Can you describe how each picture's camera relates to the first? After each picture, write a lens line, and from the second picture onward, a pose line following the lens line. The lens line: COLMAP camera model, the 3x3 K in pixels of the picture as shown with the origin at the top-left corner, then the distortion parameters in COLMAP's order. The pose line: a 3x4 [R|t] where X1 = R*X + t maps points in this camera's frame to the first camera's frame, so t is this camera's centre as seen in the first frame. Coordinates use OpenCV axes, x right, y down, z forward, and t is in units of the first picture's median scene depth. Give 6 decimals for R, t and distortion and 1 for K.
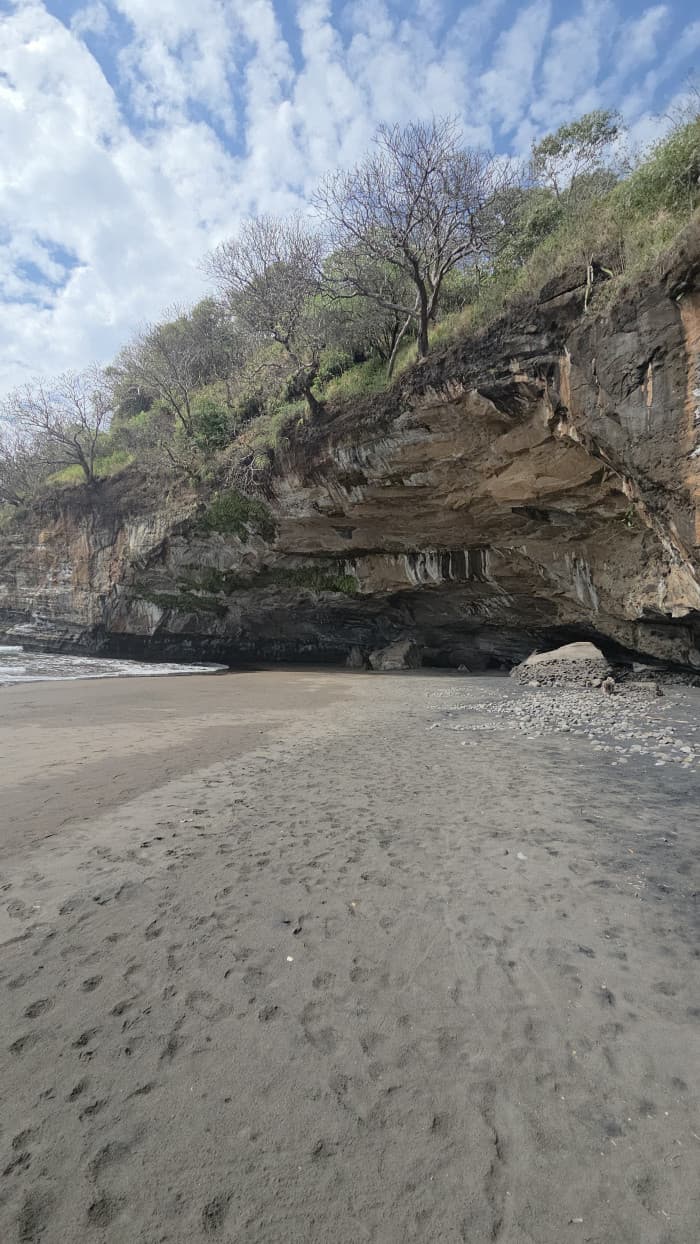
lens RADIAL K [[508.9, 0, 353.6], [0, 508.9, 609.8], [0, 0, 1]] dist [0.012056, -0.004434]
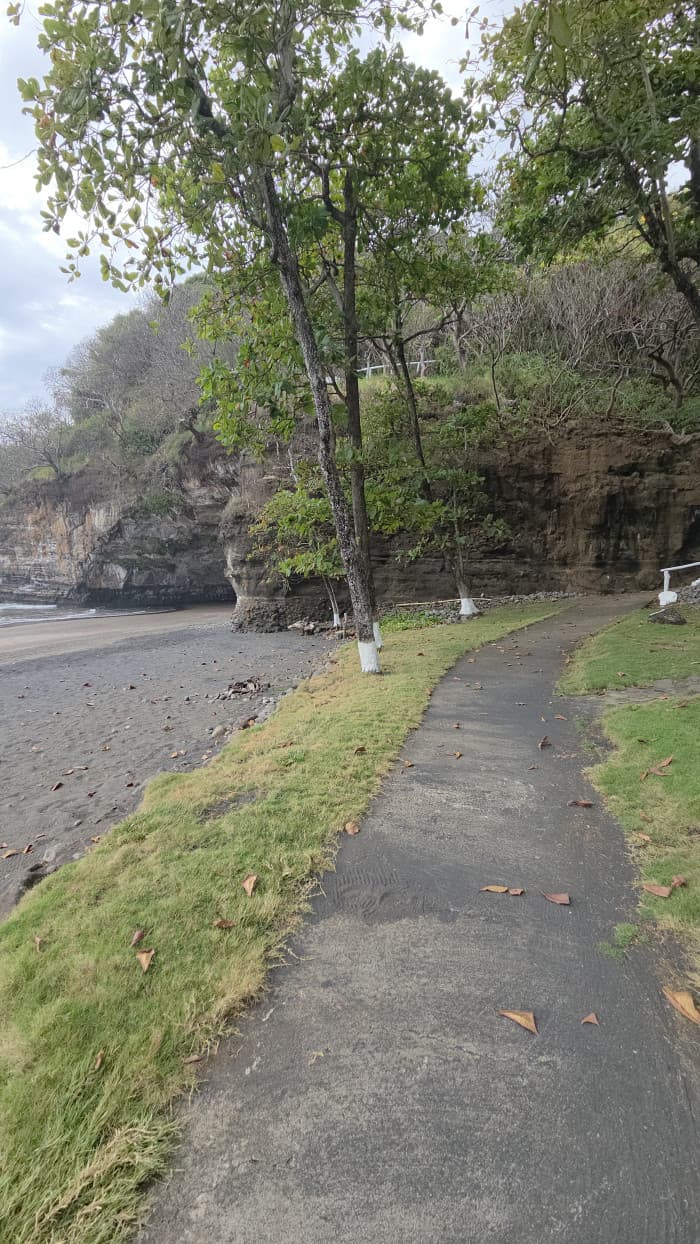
lens RADIAL K [[508.9, 0, 357.5], [0, 508.9, 615.3], [0, 0, 1]] dist [0.012056, -0.004434]
pose [[0.998265, -0.058769, 0.003645, 0.238783], [0.057610, 0.987628, 0.145850, -0.044040], [-0.012172, -0.145387, 0.989300, -0.389546]]
